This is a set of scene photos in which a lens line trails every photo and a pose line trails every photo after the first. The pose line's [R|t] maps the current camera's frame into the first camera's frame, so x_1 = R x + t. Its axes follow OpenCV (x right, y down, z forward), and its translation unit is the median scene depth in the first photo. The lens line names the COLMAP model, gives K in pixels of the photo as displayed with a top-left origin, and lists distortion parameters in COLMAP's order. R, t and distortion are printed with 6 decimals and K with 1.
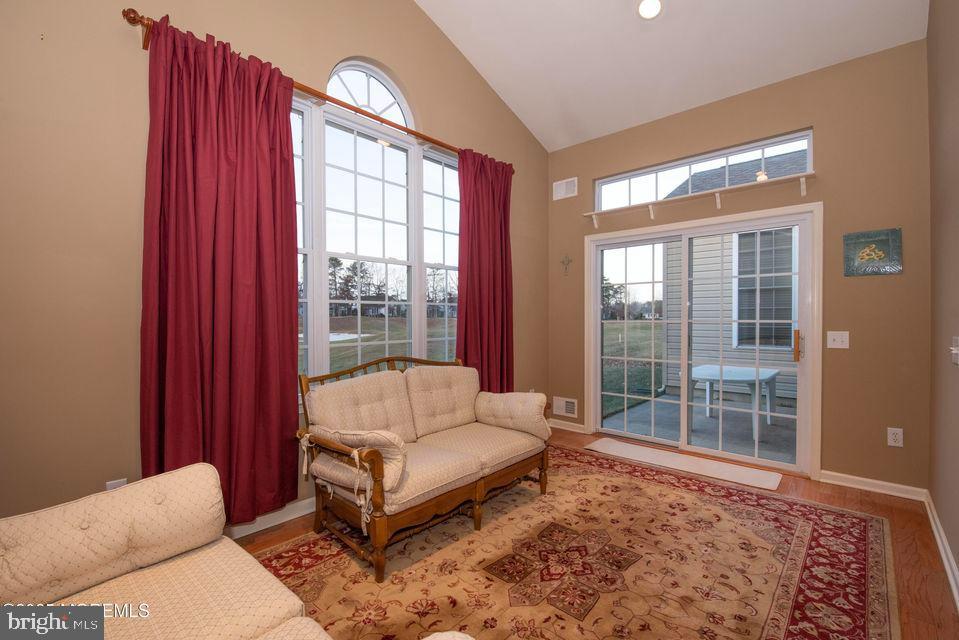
lens RADIAL K [[422.8, 0, 470.0], [0, 422.8, 325.8], [0, 0, 1]] dist [-0.000113, -0.009889]
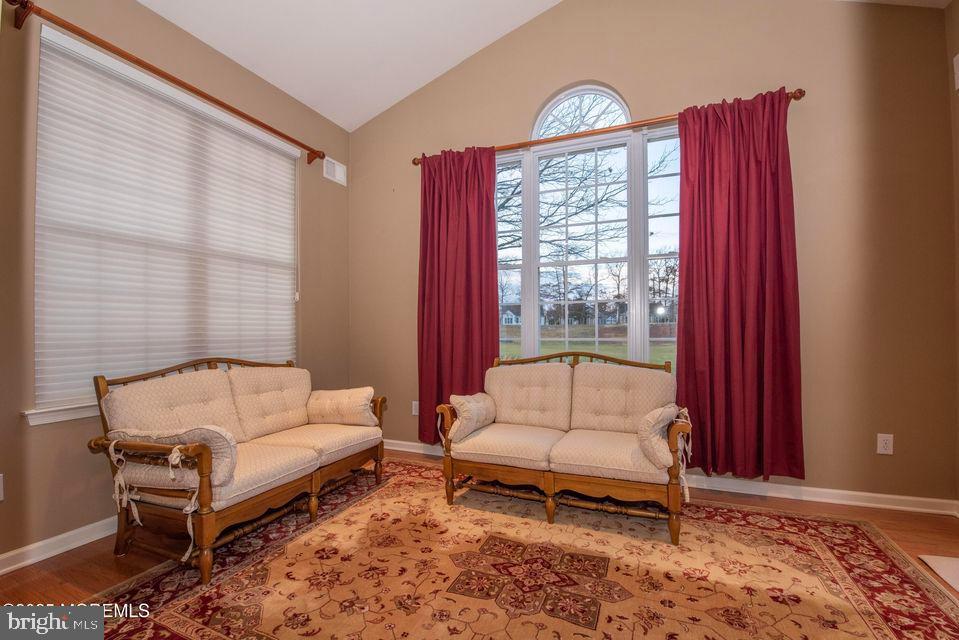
lens RADIAL K [[426.3, 0, 480.2], [0, 426.3, 322.3], [0, 0, 1]] dist [-0.001758, -0.010437]
pose [[0.345068, -0.006537, -0.938555, 0.843331], [-0.015400, 0.999802, -0.012625, 0.019404], [0.938451, 0.018811, 0.344899, 0.446625]]
